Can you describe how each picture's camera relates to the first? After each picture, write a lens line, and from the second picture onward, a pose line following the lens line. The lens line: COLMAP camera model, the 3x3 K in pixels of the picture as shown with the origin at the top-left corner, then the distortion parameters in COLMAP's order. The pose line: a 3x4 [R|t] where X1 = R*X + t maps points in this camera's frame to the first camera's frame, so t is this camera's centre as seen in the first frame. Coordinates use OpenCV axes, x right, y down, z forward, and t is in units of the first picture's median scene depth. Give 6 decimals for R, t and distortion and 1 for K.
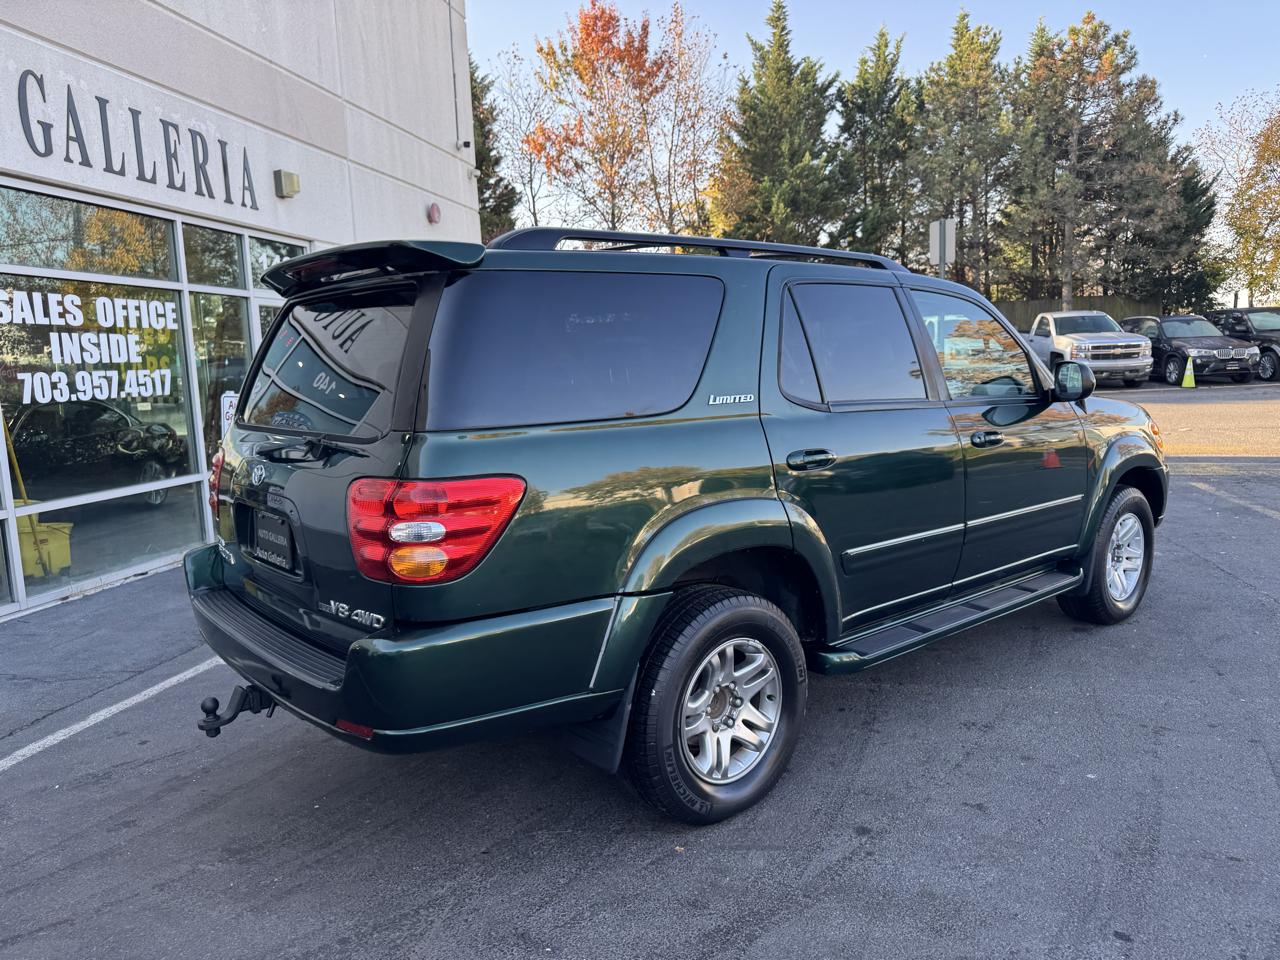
lens RADIAL K [[908.6, 0, 655.8], [0, 908.6, 475.9], [0, 0, 1]] dist [0.019739, -0.021483]
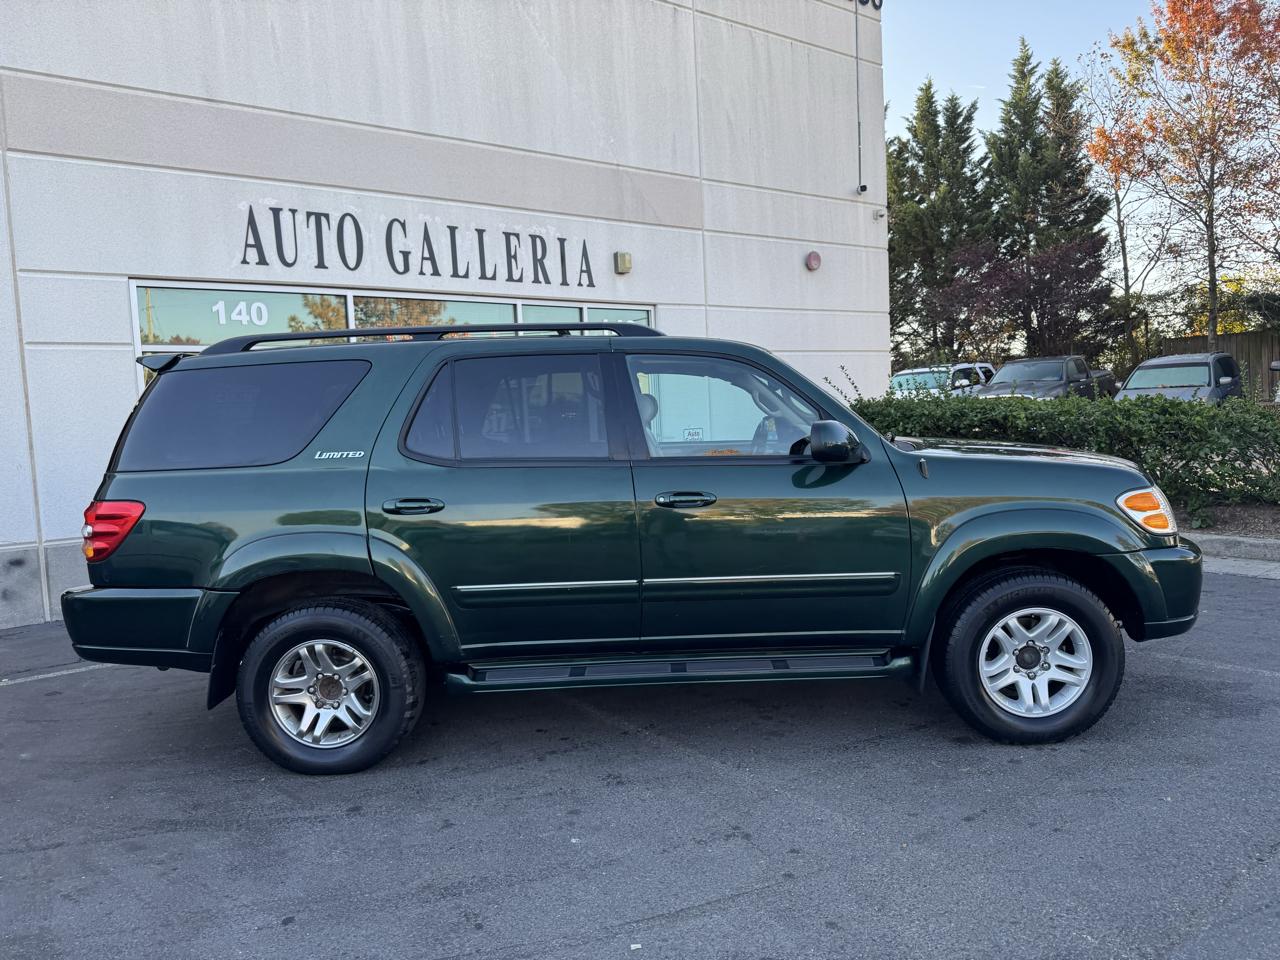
lens RADIAL K [[899.9, 0, 659.2], [0, 899.9, 484.4], [0, 0, 1]] dist [0.086530, -0.117981]
pose [[0.750905, 0.051666, -0.658387, 0.477528], [-0.062830, 0.998002, 0.006658, -0.029794], [0.657415, 0.036367, 0.752650, 0.119071]]
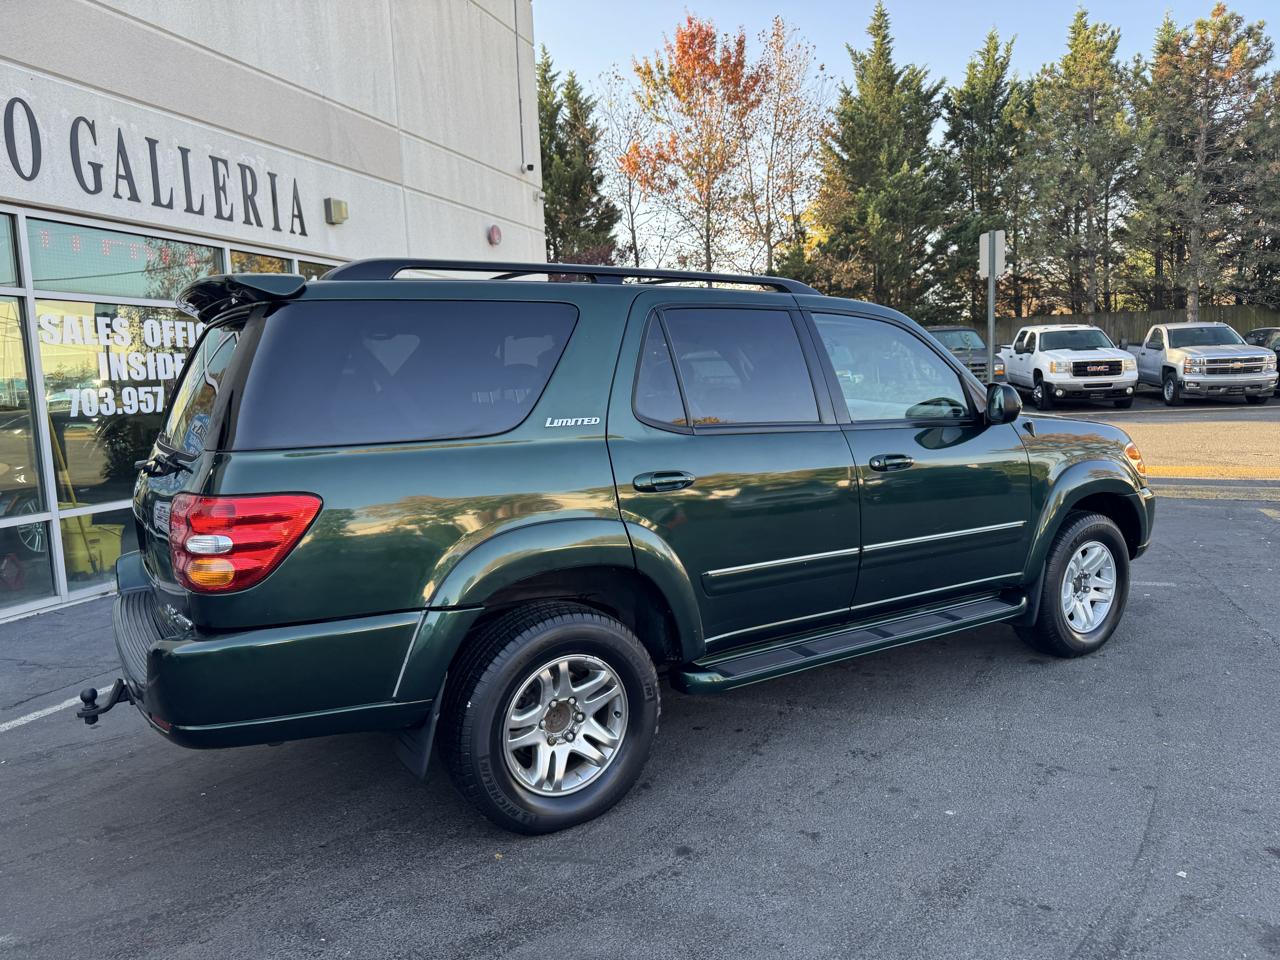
lens RADIAL K [[909.0, 0, 656.3], [0, 909.0, 478.5], [0, 0, 1]] dist [0.017171, -0.016506]
pose [[0.990976, 0.016486, -0.133025, 0.117205], [-0.017896, 0.999796, -0.009412, -0.004631], [0.132843, 0.011708, 0.991068, -0.002955]]
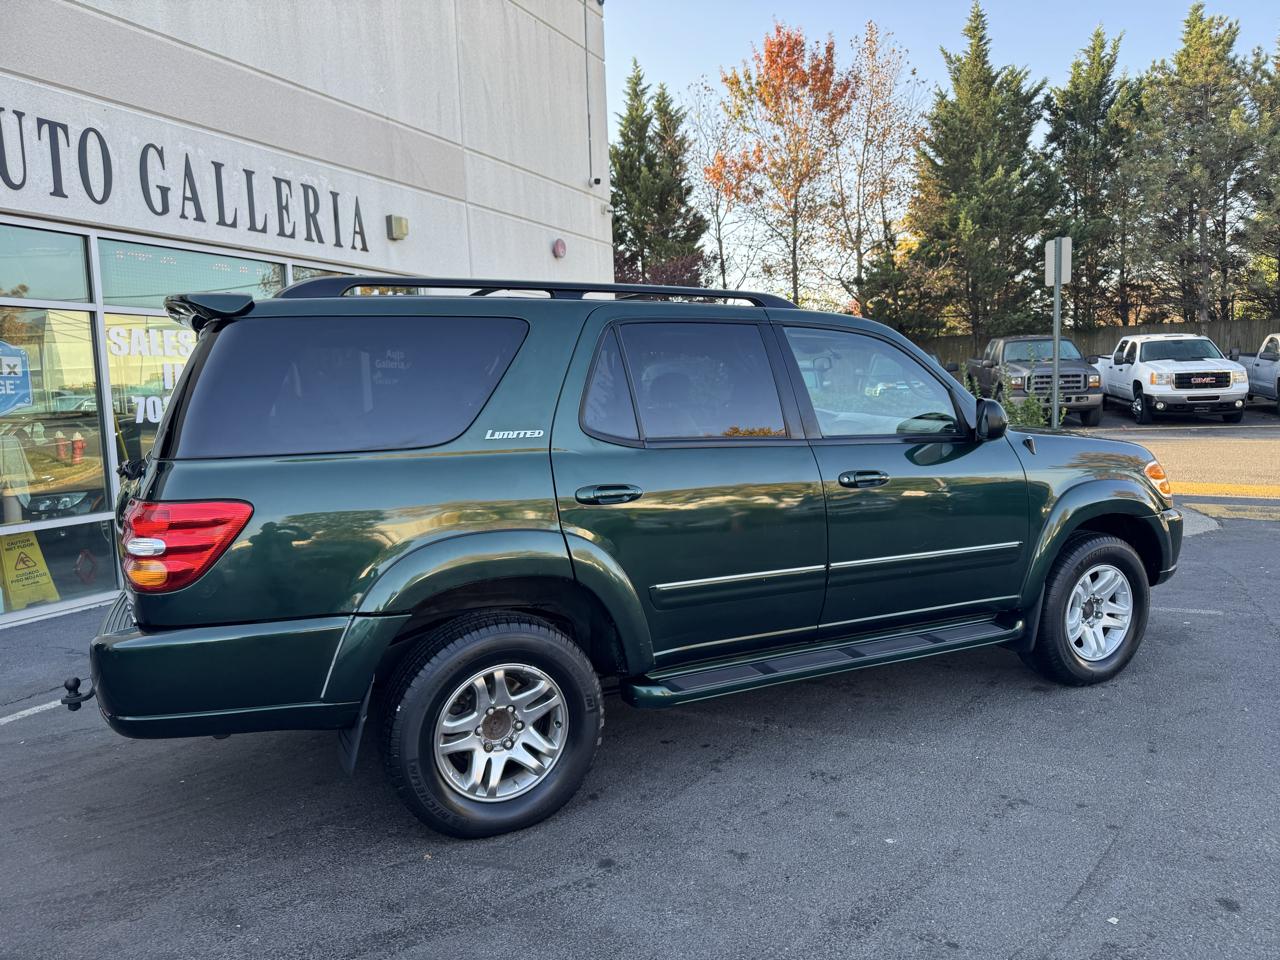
lens RADIAL K [[909.0, 0, 656.3], [0, 909.0, 478.5], [0, 0, 1]] dist [0.017171, -0.016506]
pose [[0.969997, 0.031212, -0.241104, 0.184791], [-0.036111, 0.999221, -0.015924, -0.008623], [0.240419, 0.024152, 0.970369, 0.007412]]
